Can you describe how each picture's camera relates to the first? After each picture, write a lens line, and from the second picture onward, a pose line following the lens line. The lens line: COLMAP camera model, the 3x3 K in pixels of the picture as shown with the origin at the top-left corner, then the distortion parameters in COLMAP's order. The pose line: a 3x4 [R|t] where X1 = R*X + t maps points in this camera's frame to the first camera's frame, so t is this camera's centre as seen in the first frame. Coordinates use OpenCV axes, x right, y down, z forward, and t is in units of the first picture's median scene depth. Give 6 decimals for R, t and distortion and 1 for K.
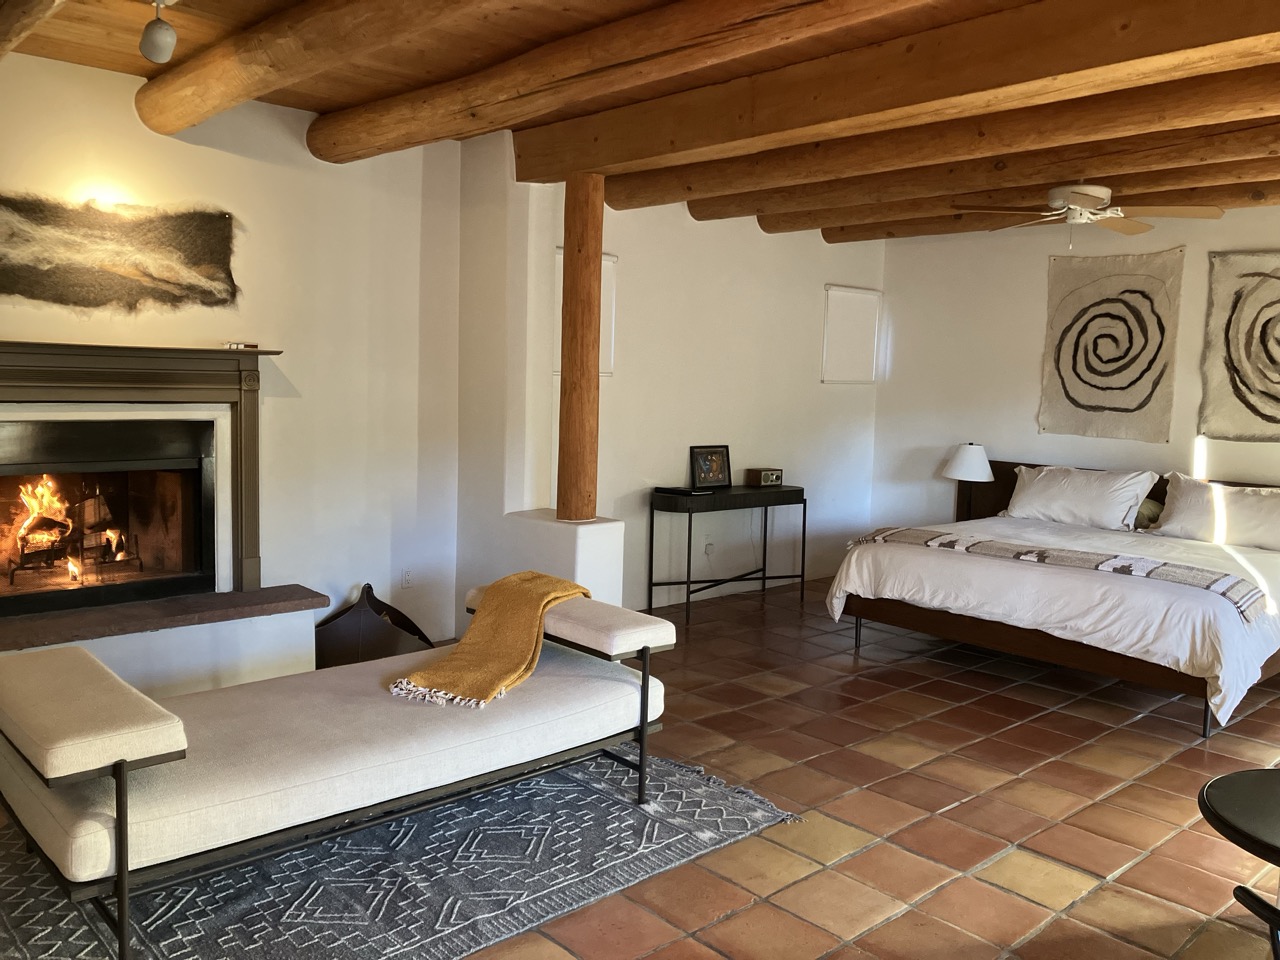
lens RADIAL K [[1039.4, 0, 644.4], [0, 1039.4, 476.6], [0, 0, 1]] dist [0.009694, -0.000153]
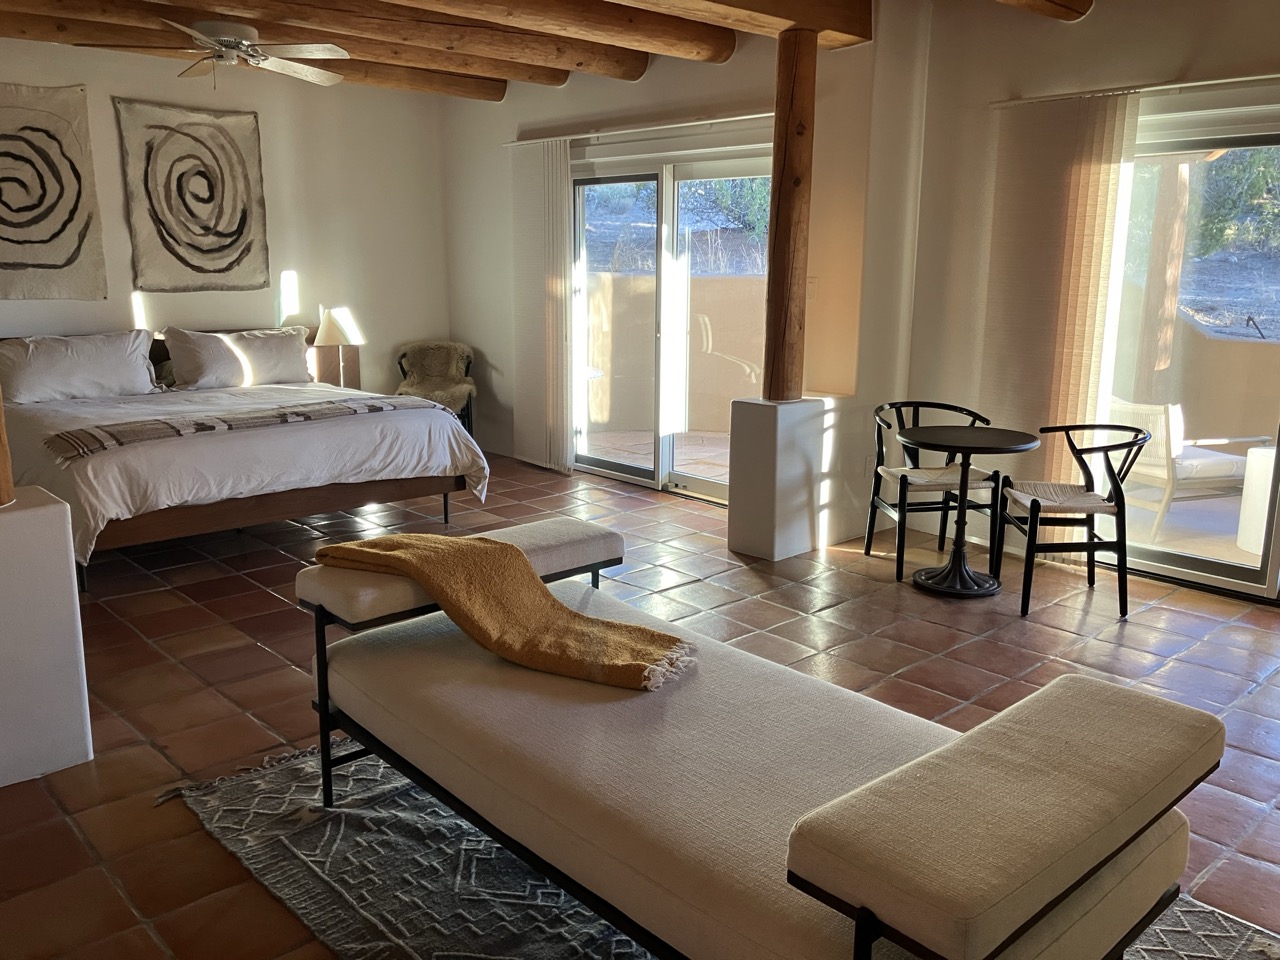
lens RADIAL K [[1039.4, 0, 644.0], [0, 1039.4, 482.3], [0, 0, 1]] dist [0.009694, -0.000153]
pose [[-0.004538, -0.238531, 0.971124, -0.491895], [0.089017, 0.967183, 0.237978, -0.056542], [-0.996020, 0.087527, 0.016845, 0.531499]]
